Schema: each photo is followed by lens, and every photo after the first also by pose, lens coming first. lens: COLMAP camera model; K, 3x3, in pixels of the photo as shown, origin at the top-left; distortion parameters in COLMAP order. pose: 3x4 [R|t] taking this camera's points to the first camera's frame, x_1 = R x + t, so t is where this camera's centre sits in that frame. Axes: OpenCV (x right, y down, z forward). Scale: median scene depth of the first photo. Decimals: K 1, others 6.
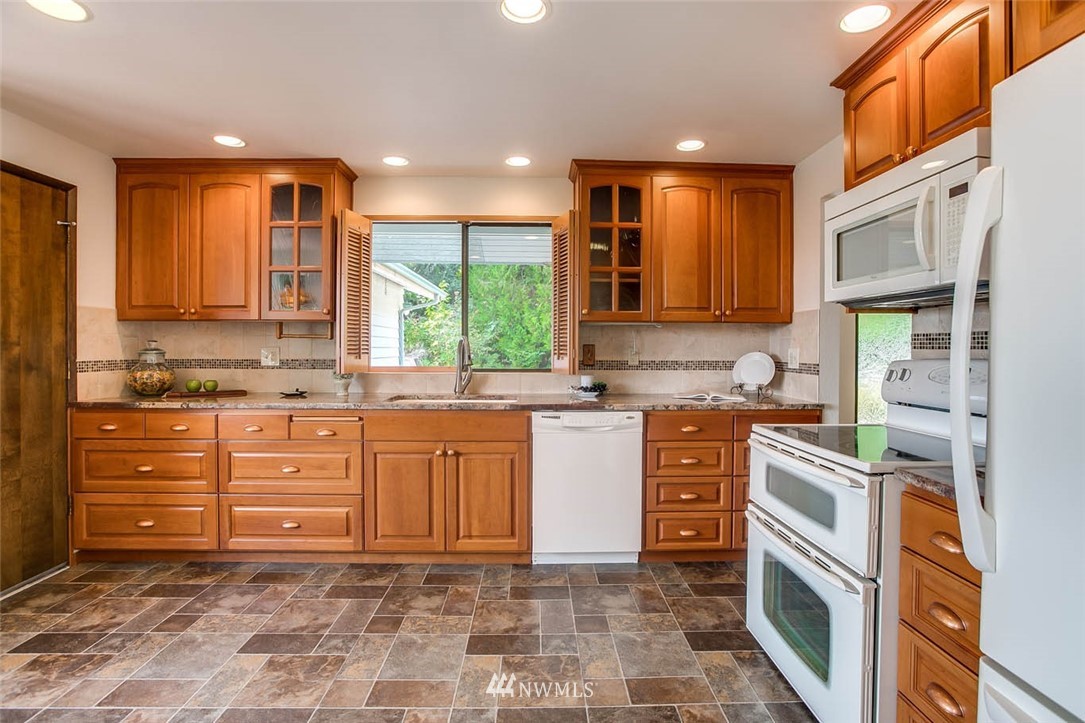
lens RADIAL K [[524.9, 0, 543.2], [0, 524.9, 355.3], [0, 0, 1]] dist [-0.037320, 0.008718]
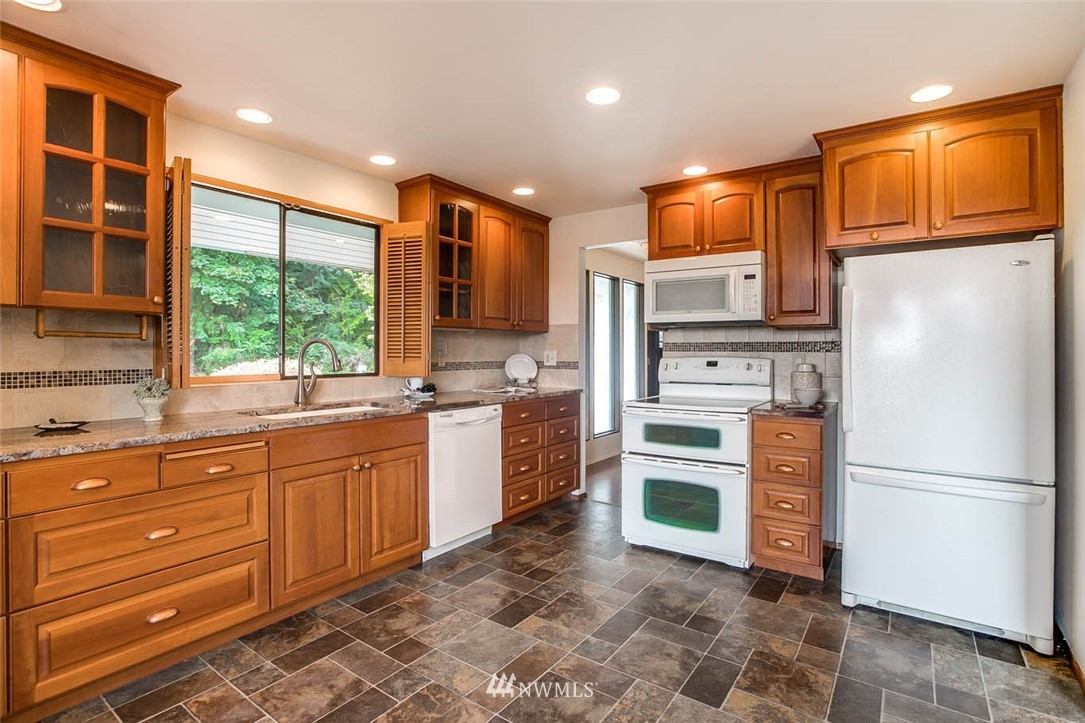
lens RADIAL K [[524.9, 0, 545.5], [0, 524.9, 355.6], [0, 0, 1]] dist [-0.037320, 0.008718]
pose [[0.595909, -0.010056, 0.802989, -0.716709], [0.012678, 0.999915, 0.003114, -0.006190], [-0.802952, 0.008325, 0.595986, 0.197660]]
